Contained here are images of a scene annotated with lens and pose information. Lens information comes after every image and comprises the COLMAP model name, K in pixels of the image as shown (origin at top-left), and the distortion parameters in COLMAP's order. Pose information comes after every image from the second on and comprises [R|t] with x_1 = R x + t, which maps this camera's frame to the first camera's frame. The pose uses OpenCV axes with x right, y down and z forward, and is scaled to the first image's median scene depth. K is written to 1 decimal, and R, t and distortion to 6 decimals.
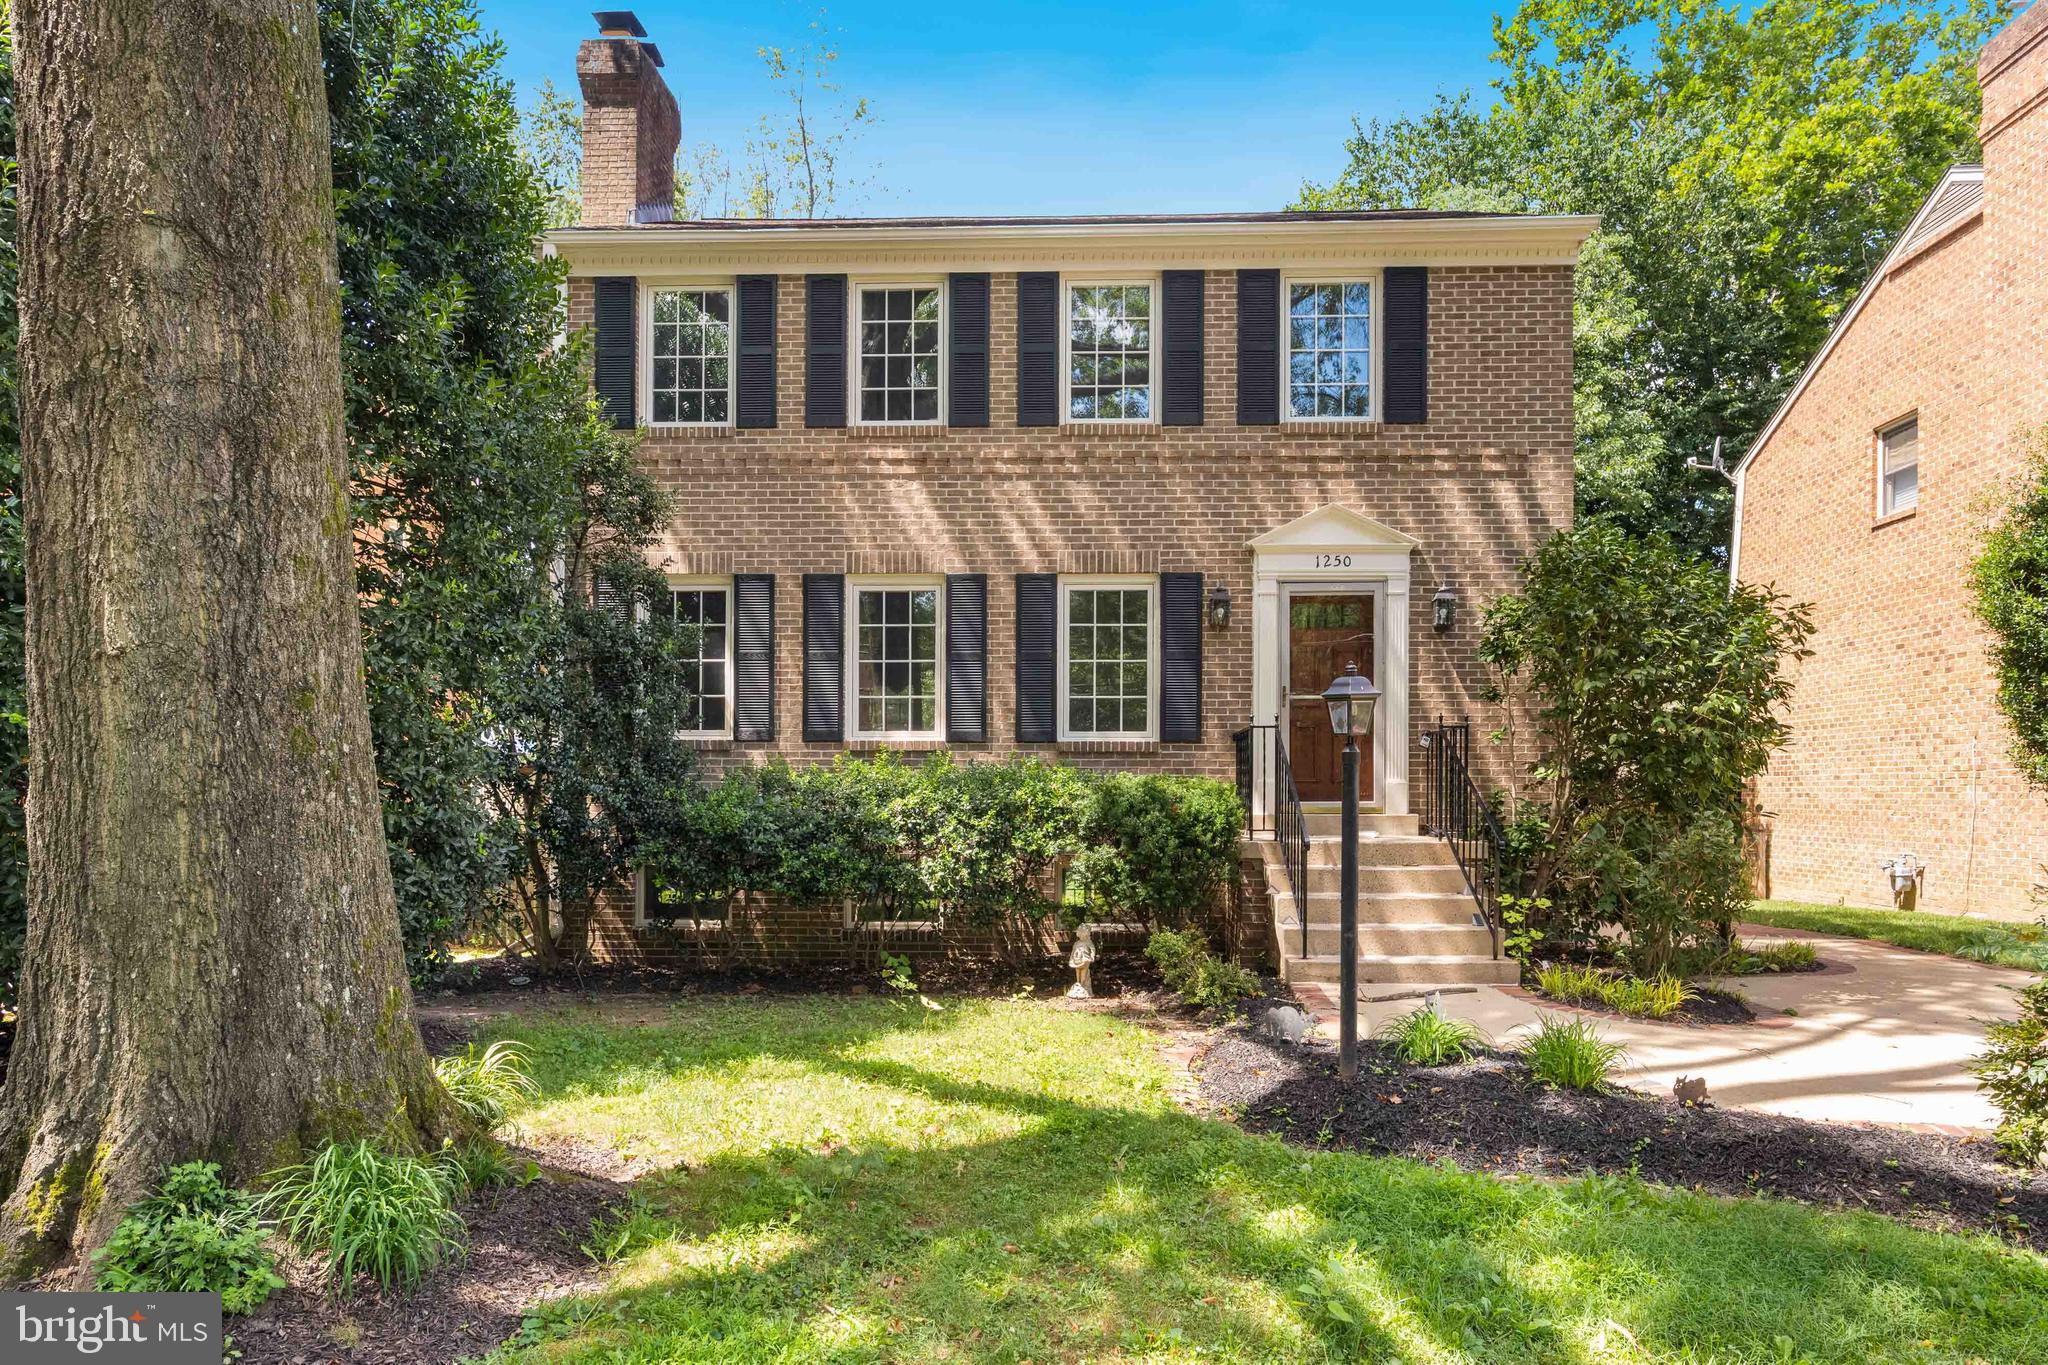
lens RADIAL K [[1201.7, 0, 1023.9], [0, 1201.7, 788.4], [0, 0, 1]] dist [-0.003147, -0.000035]
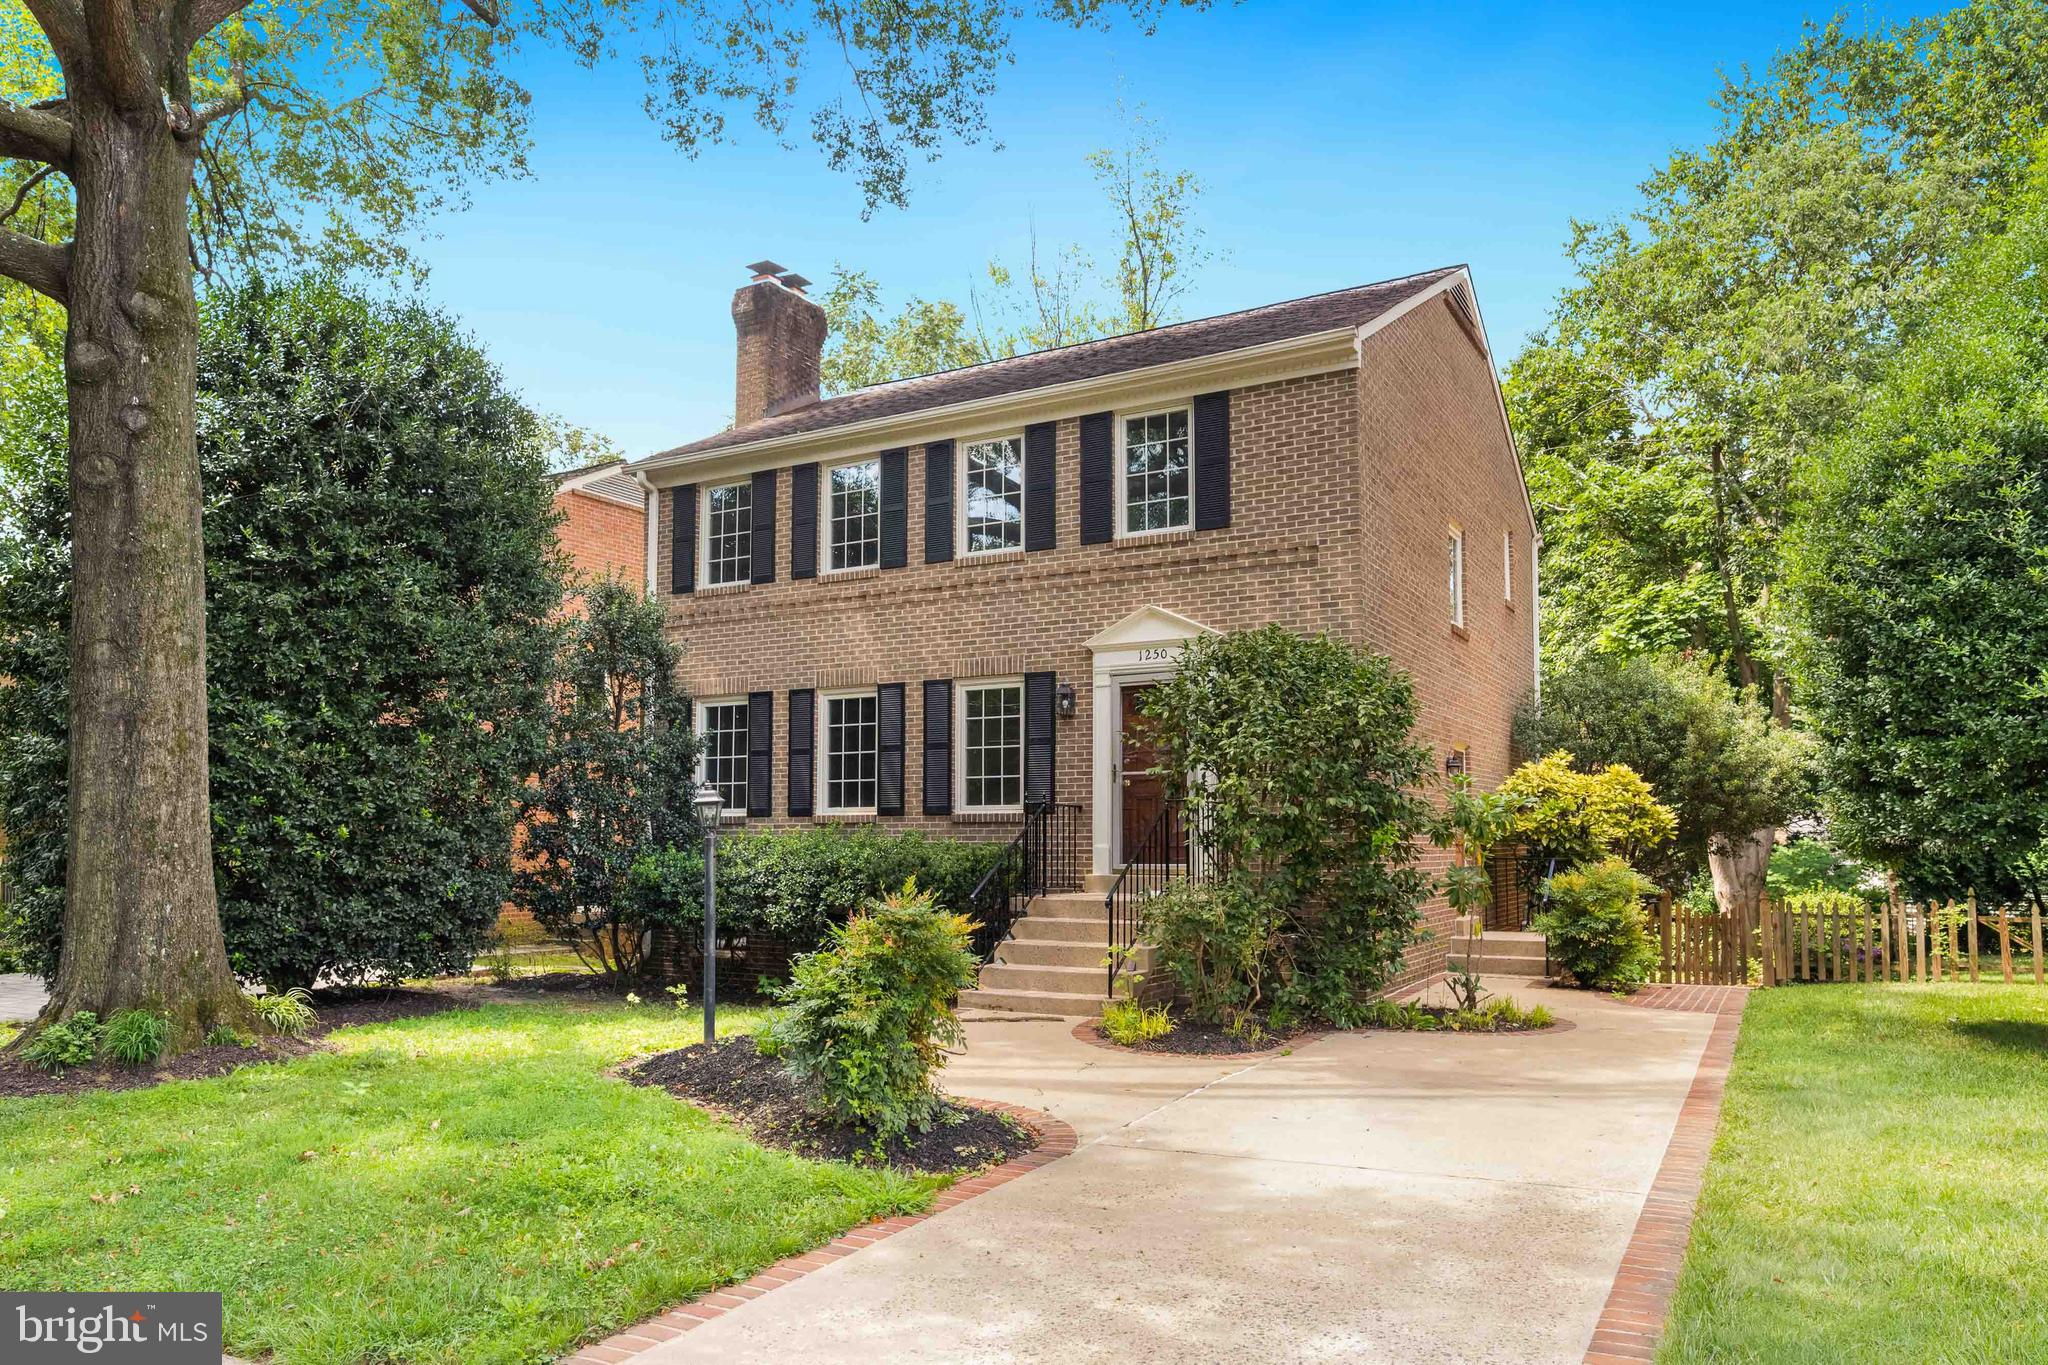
lens RADIAL K [[1353.7, 0, 1028.6], [0, 1353.7, 754.8], [0, 0, 1]] dist [-0.005931, -0.002567]
pose [[0.887241, -0.032215, -0.460180, 0.740631], [0.004583, 0.998125, -0.061038, -0.014625], [0.461284, 0.052046, 0.885725, -0.196443]]
